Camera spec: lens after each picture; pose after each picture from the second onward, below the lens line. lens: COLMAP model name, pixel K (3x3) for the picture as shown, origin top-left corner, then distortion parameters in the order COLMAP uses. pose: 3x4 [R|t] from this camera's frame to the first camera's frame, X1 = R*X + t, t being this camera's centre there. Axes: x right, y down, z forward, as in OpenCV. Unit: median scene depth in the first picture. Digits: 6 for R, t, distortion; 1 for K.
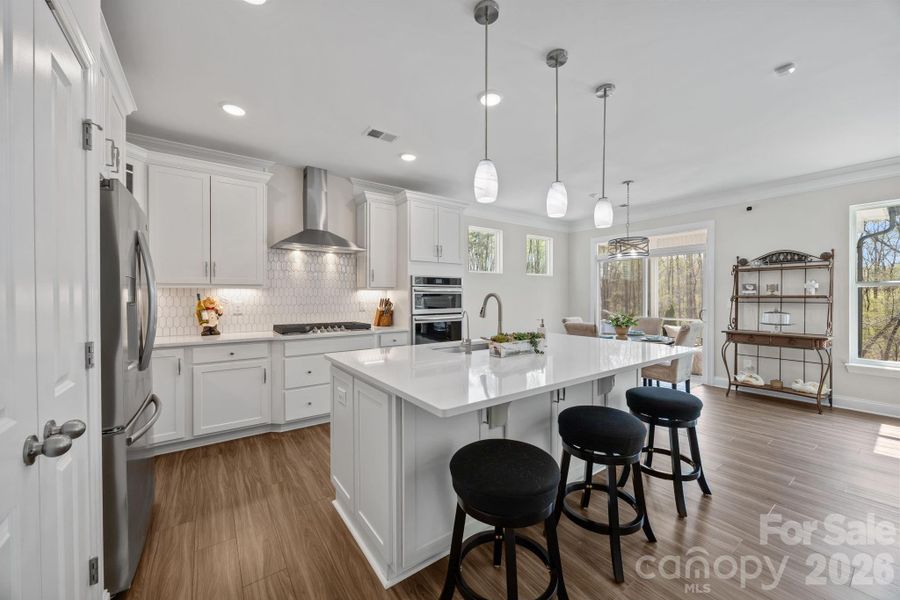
lens RADIAL K [[346.4, 0, 453.9], [0, 346.4, 299.4], [0, 0, 1]] dist [0.000467, -0.000031]
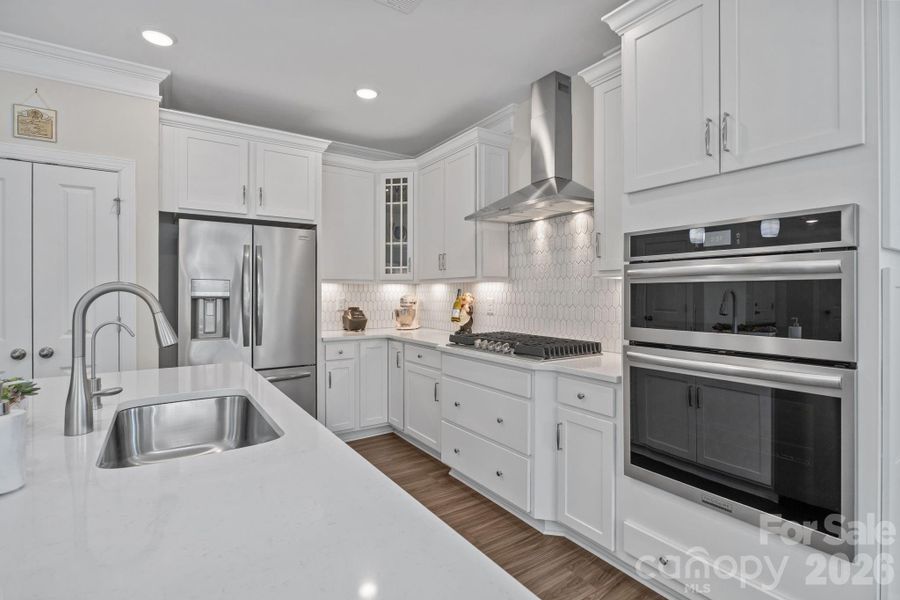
lens RADIAL K [[427.6, 0, 453.1], [0, 427.6, 293.7], [0, 0, 1]] dist [-0.011268, 0.000000]
pose [[-0.032780, 0.002906, -0.999458, 0.318369], [-0.006266, 0.999976, 0.003113, -0.005505], [0.999443, 0.006364, -0.032761, 0.787804]]
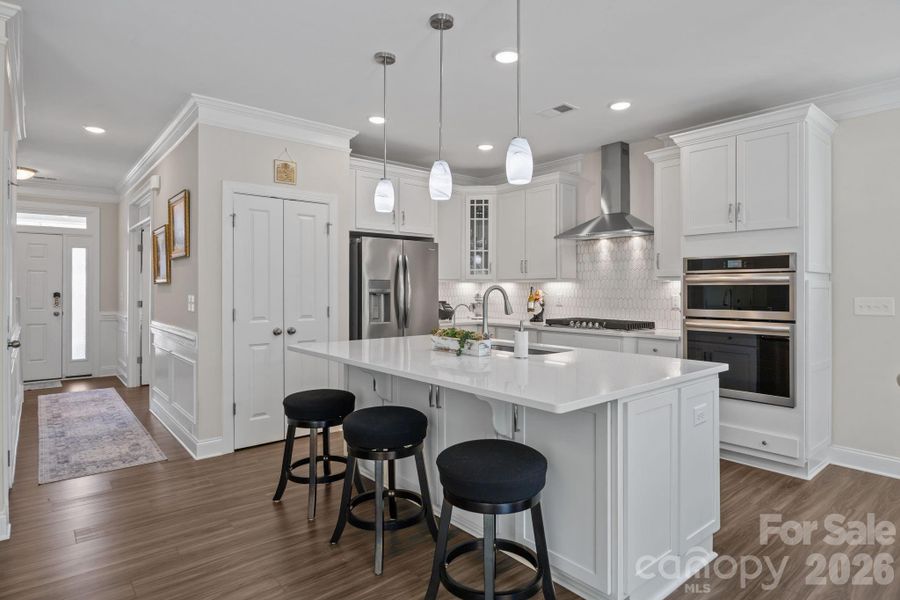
lens RADIAL K [[495.6, 0, 449.6], [0, 495.6, 288.2], [0, 0, 1]] dist [-0.004823, -0.001481]
pose [[0.068609, -0.000869, -0.997643, 0.759519], [-0.008753, 0.999961, -0.001473, -0.004958], [0.997605, 0.008833, 0.068599, 0.456570]]
